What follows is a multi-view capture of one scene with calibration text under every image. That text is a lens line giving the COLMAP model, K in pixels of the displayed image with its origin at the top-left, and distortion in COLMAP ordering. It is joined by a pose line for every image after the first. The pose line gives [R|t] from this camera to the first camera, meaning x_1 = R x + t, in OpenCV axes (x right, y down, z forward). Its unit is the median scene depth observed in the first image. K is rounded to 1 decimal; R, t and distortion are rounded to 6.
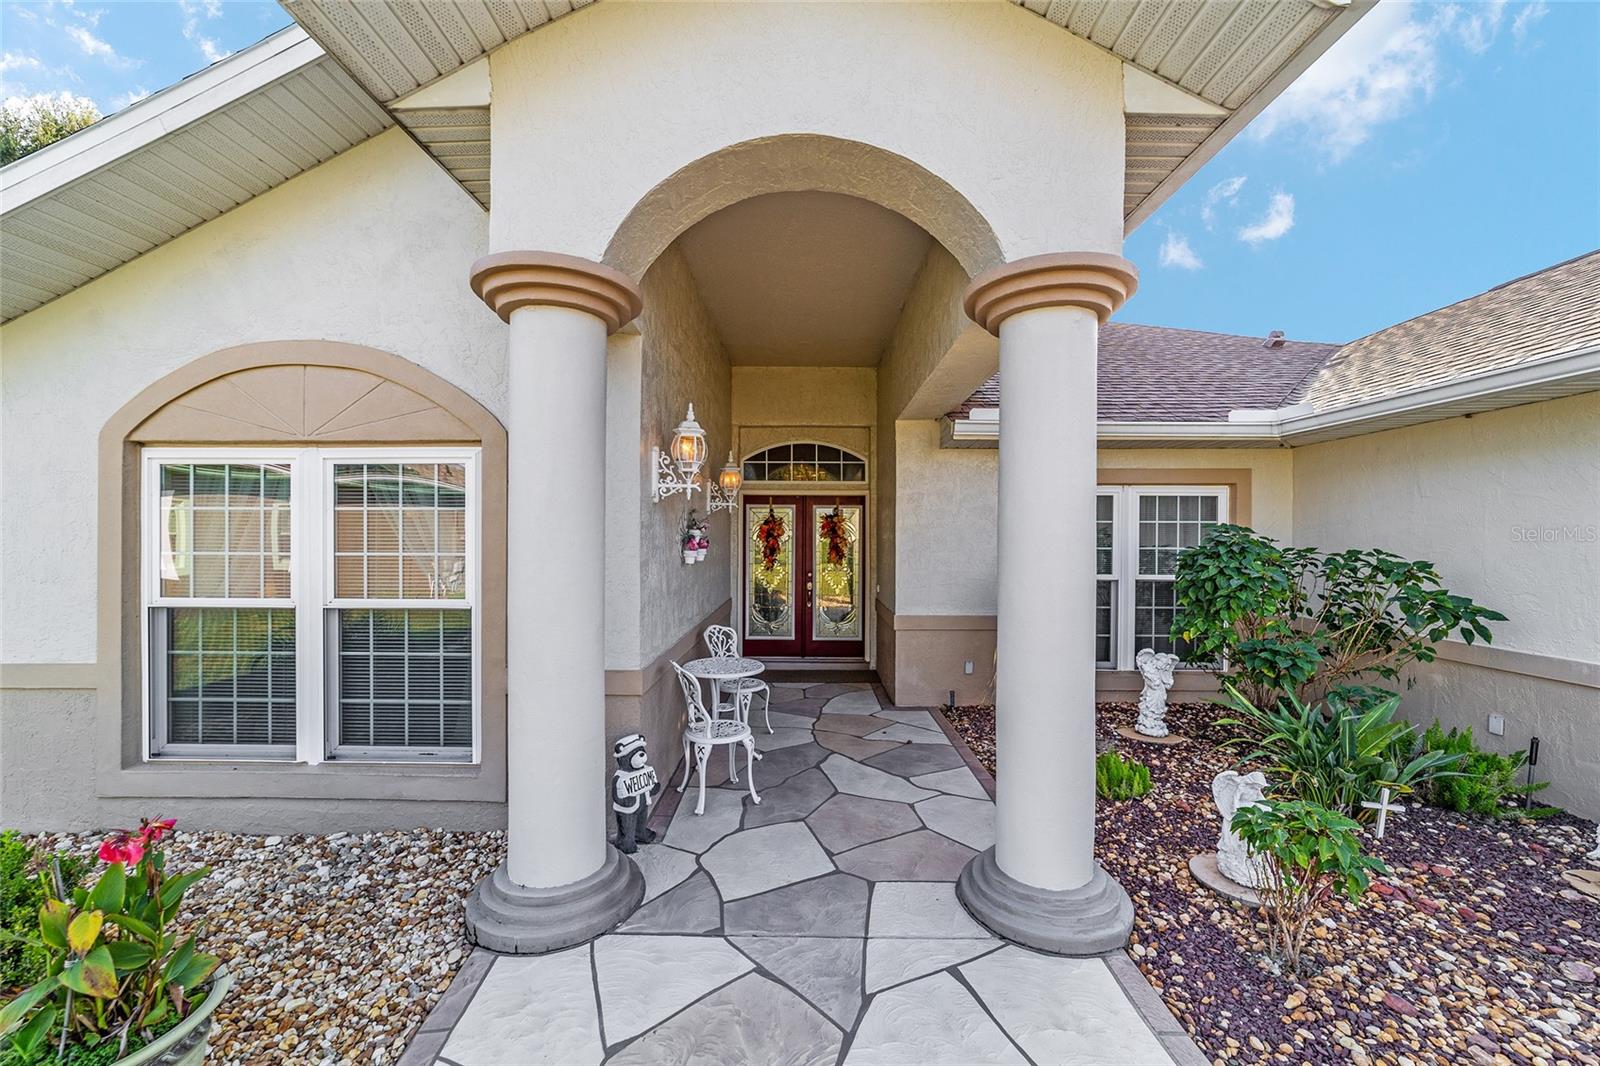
lens RADIAL K [[616.8, 0, 800.0], [0, 616.8, 533.0], [0, 0, 1]] dist [0.001152, 0.000273]
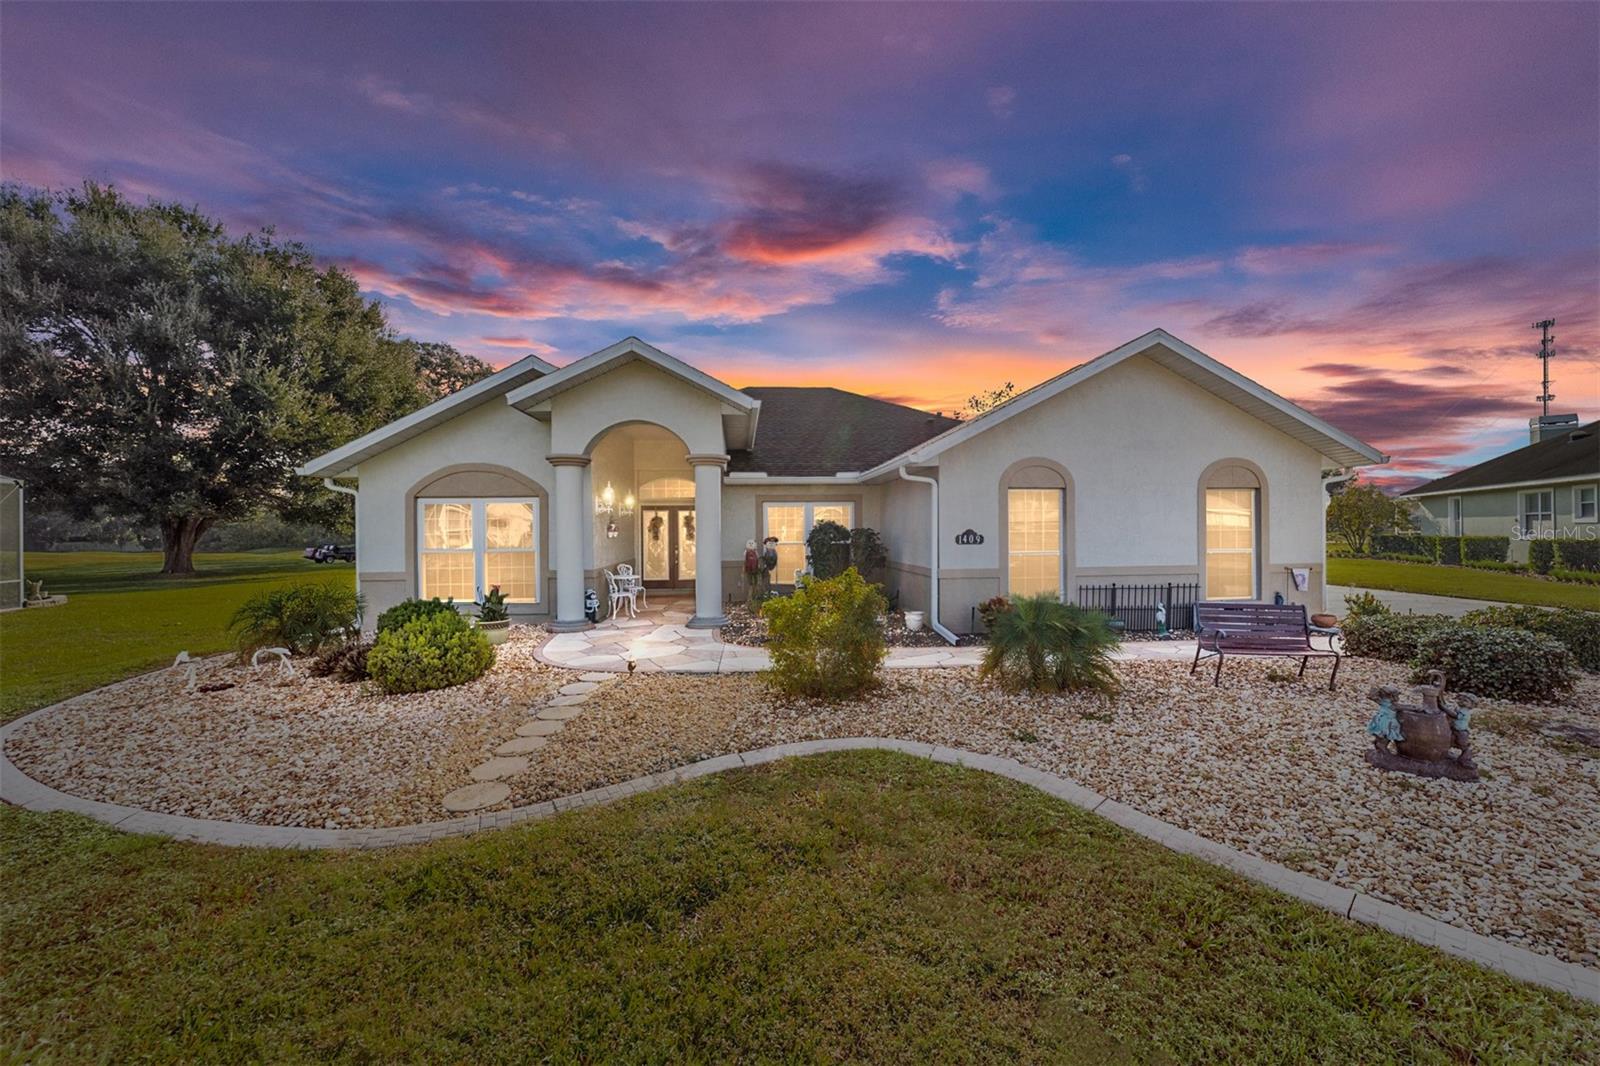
lens RADIAL K [[616.8, 0, 800.0], [0, 616.8, 533.0], [0, 0, 1]] dist [0.001152, 0.000273]
pose [[0.994857, -0.017429, 0.099778, 0.346603], [0.016465, 0.999809, 0.010483, 0.017797], [-0.099941, -0.008786, 0.994955, -1.620780]]
